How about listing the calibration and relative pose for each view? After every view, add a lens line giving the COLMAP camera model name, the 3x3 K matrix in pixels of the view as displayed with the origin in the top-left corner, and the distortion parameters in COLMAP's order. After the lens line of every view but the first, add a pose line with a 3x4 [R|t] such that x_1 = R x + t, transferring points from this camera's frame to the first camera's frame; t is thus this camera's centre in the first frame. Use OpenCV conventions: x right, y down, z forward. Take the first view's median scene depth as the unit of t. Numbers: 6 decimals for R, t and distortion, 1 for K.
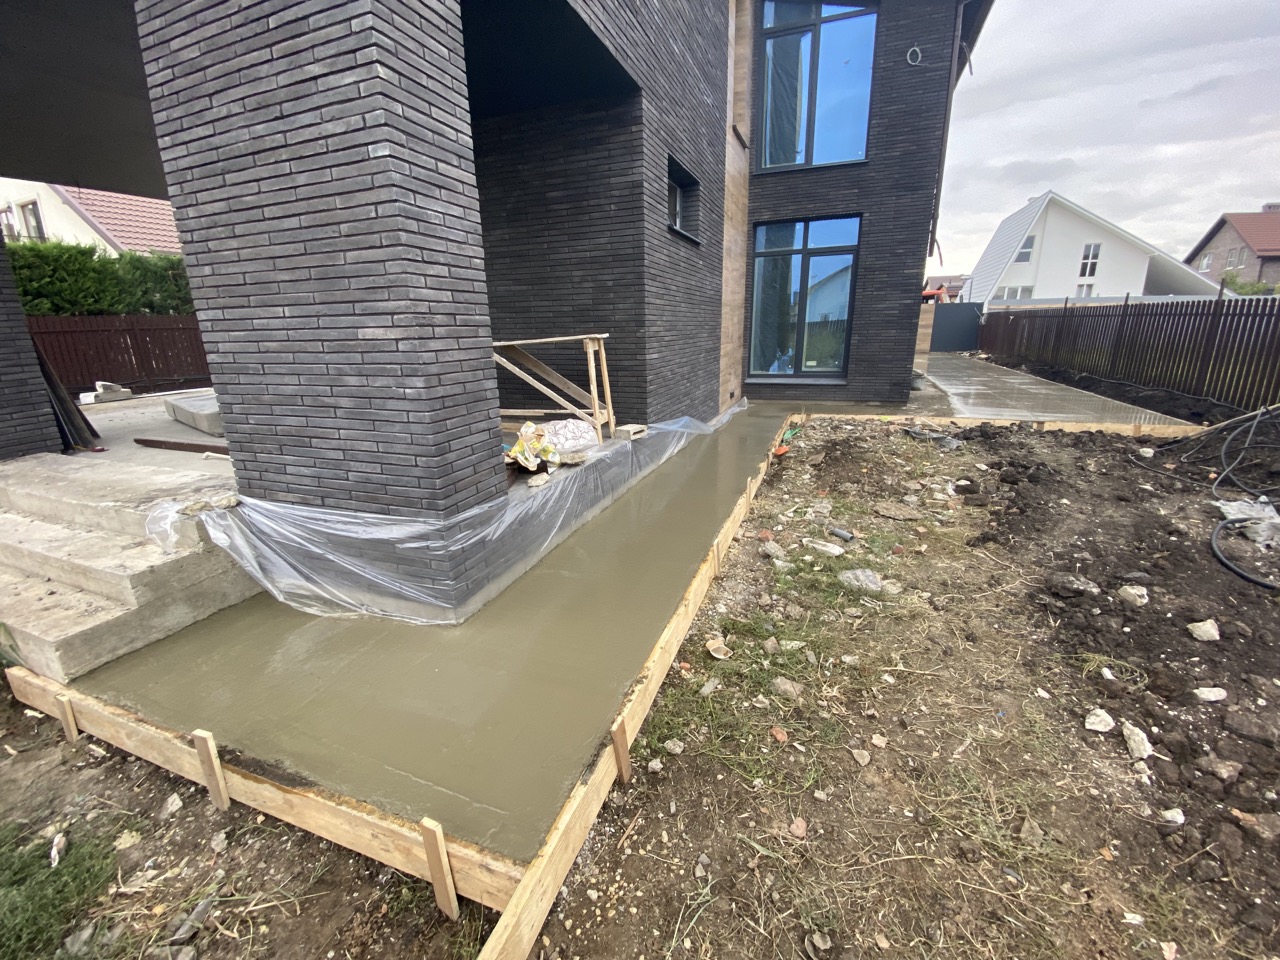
lens RADIAL K [[516.6, 0, 641.6], [0, 516.6, 483.0], [0, 0, 1]] dist [0.018740, -0.019638]
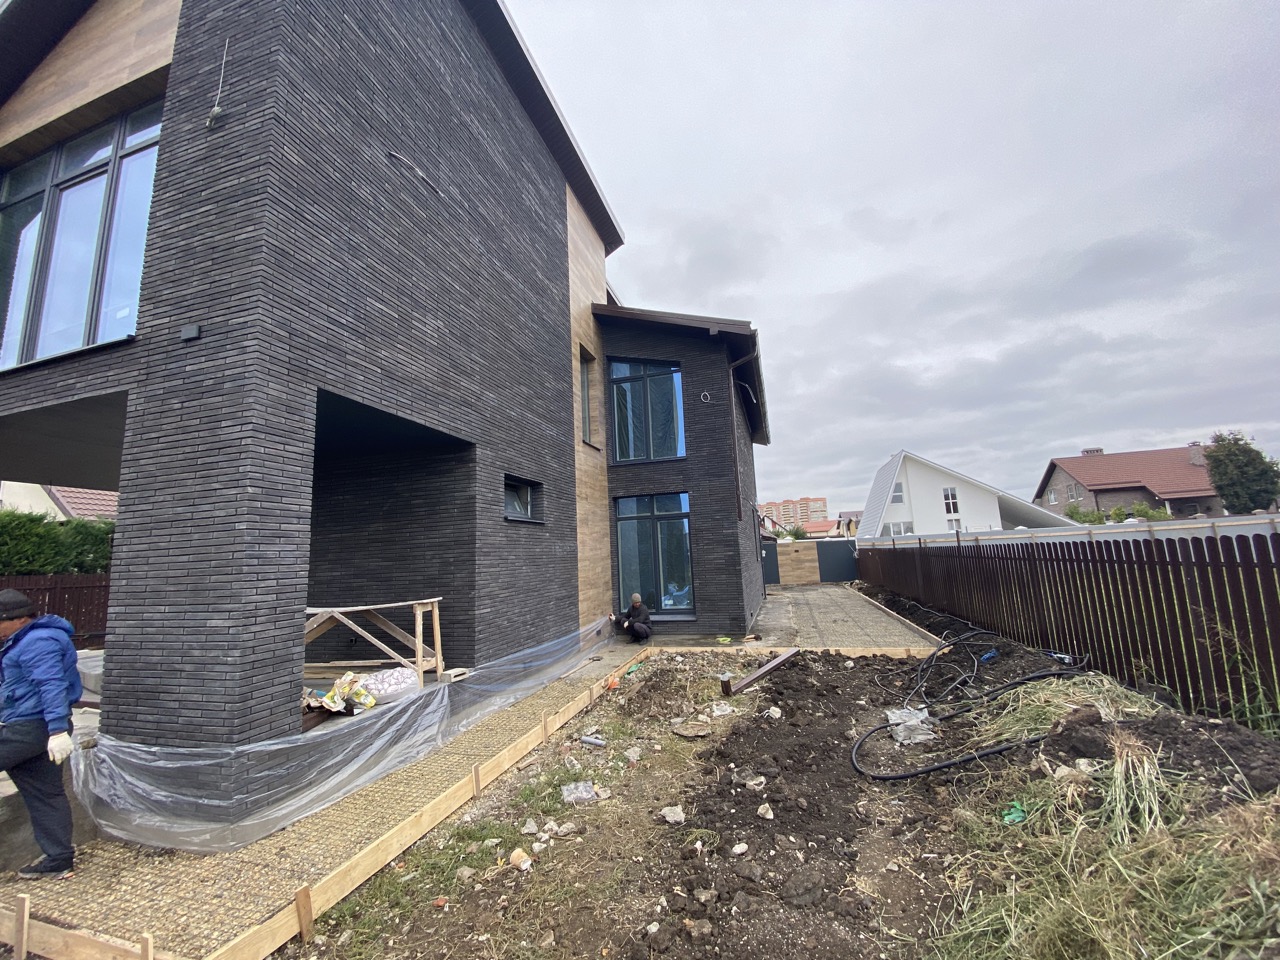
lens RADIAL K [[516.6, 0, 641.6], [0, 516.6, 483.0], [0, 0, 1]] dist [0.018740, -0.019638]
pose [[0.995539, -0.013269, 0.093409, 0.357776], [0.051682, 0.904998, -0.422265, 0.037514], [-0.078932, 0.425209, 0.901647, -0.407265]]
